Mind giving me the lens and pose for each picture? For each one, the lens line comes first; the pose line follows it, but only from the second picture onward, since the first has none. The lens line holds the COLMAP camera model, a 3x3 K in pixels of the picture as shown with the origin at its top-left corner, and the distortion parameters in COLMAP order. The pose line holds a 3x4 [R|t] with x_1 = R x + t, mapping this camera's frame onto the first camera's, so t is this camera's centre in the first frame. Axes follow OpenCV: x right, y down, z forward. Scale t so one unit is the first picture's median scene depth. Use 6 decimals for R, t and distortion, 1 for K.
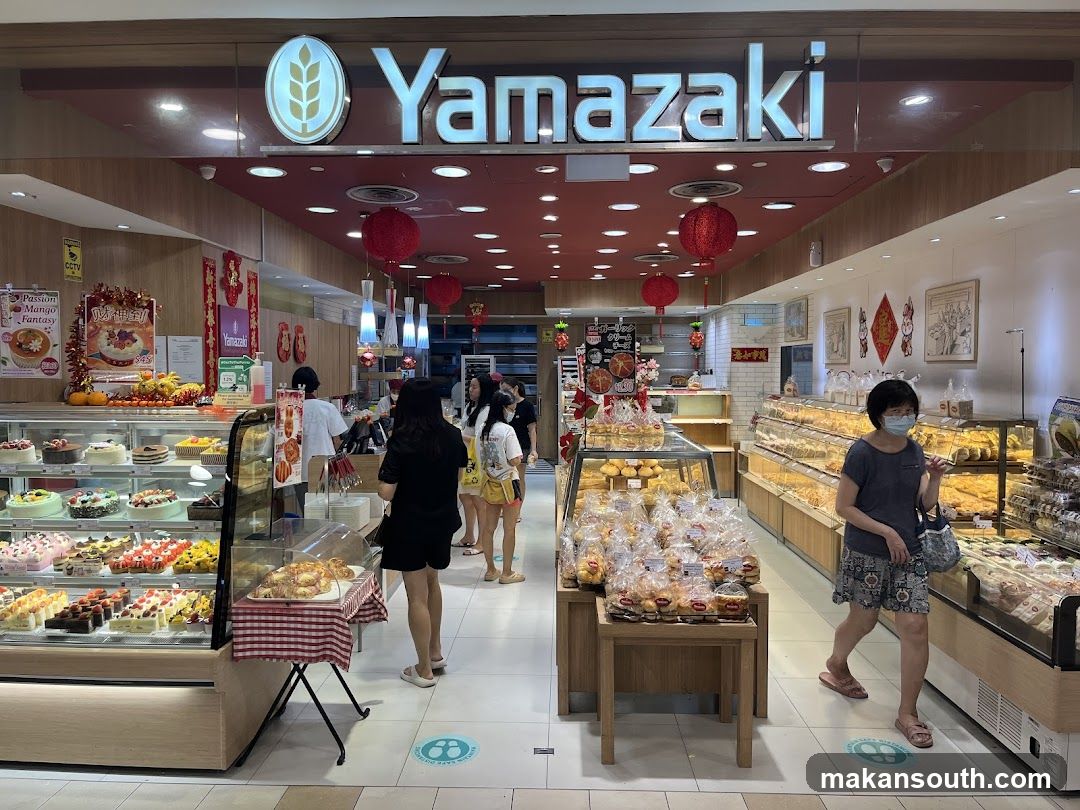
lens RADIAL K [[792.0, 0, 540.0], [0, 792.0, 405.0], [0, 0, 1]] dist [0.019085, 0.001493]
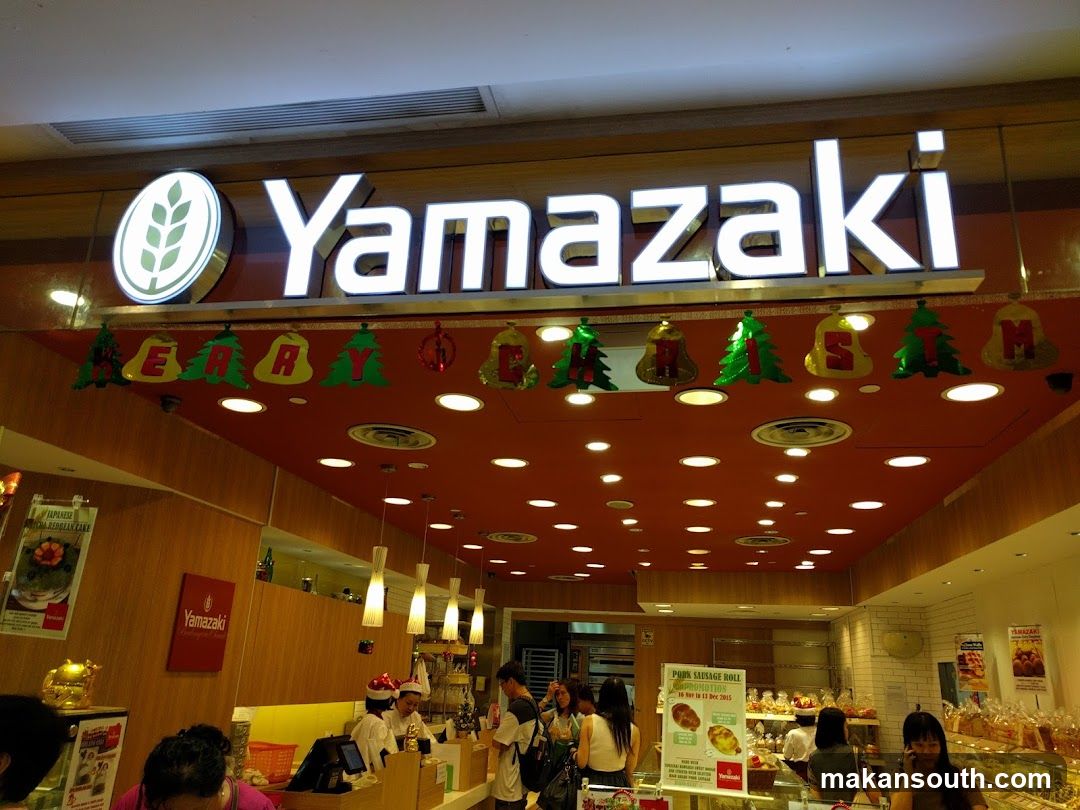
lens RADIAL K [[803.3, 0, 558.3], [0, 803.3, 402.2], [0, 0, 1]] dist [0.020990, -0.001016]
pose [[0.991115, -0.000689, -0.133008, 0.142547], [-0.048145, 0.930321, -0.363572, -0.018533], [0.123990, 0.366746, 0.922022, 0.450442]]
